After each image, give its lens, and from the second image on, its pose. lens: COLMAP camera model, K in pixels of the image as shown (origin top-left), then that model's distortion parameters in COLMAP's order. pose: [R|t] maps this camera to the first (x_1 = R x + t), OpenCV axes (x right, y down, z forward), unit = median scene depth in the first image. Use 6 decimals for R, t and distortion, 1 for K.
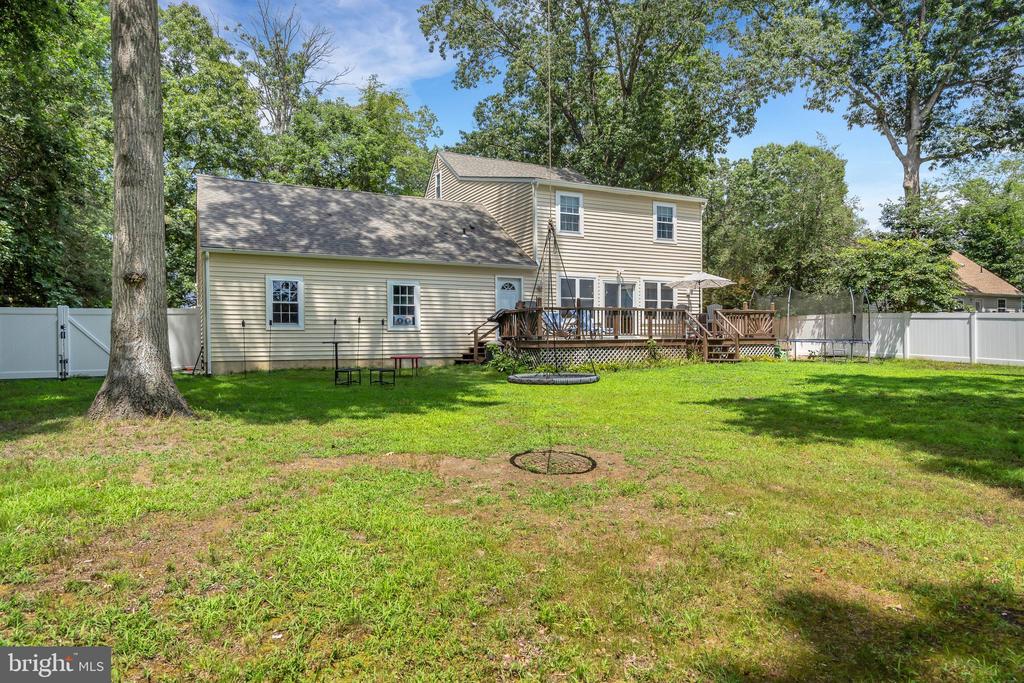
lens RADIAL K [[643.3, 0, 507.5], [0, 643.3, 339.7], [0, 0, 1]] dist [0.018183, 0.000897]
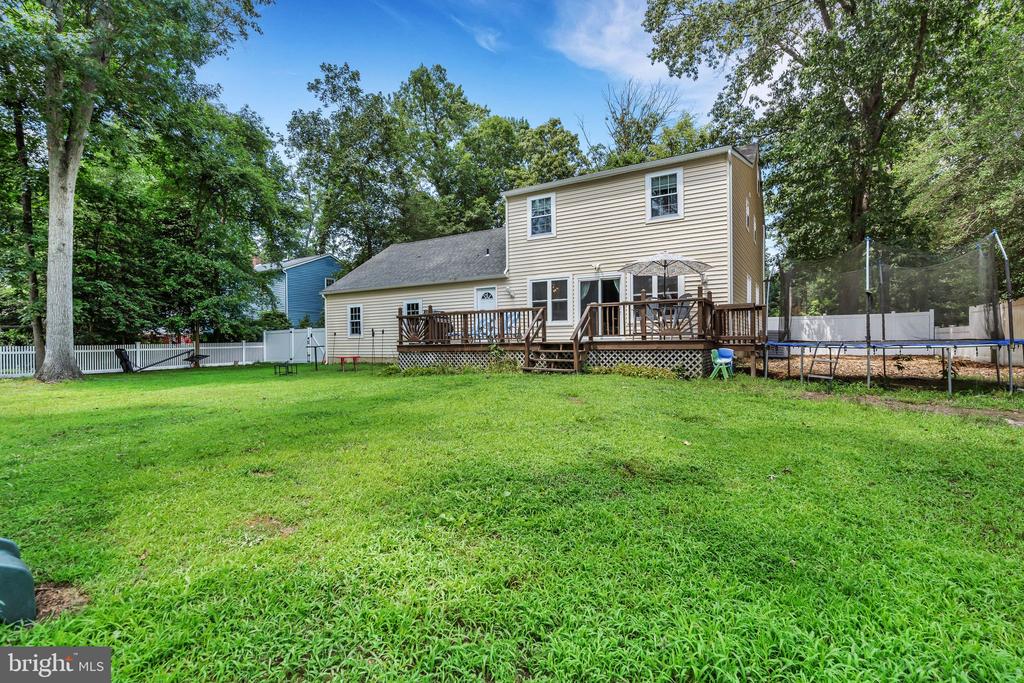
lens RADIAL K [[472.6, 0, 516.5], [0, 472.6, 346.1], [0, 0, 1]] dist [-0.004097, -0.000176]
pose [[0.542871, 0.004766, -0.839803, 0.731732], [0.013528, 0.999805, 0.014419, -0.005711], [0.839707, -0.019188, 0.542700, 0.598305]]
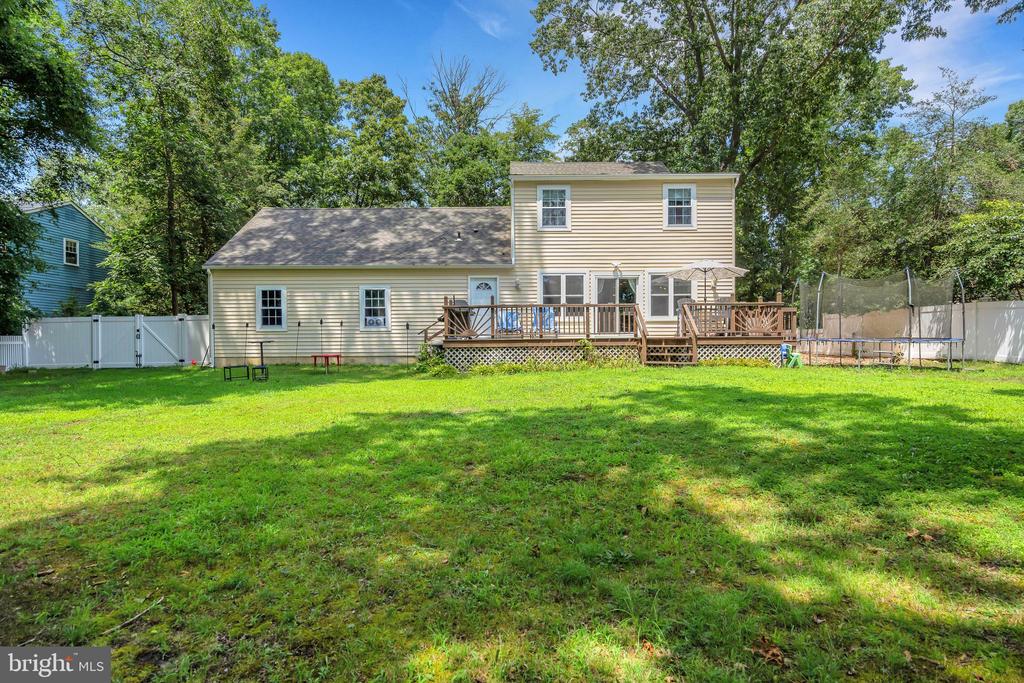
lens RADIAL K [[560.3, 0, 511.2], [0, 560.3, 341.9], [0, 0, 1]] dist [0.007818, -0.000428]
pose [[0.895736, 0.001321, -0.444585, 0.435093], [0.002410, 0.999966, 0.007826, -0.002225], [0.444580, -0.008082, 0.895703, 0.232406]]
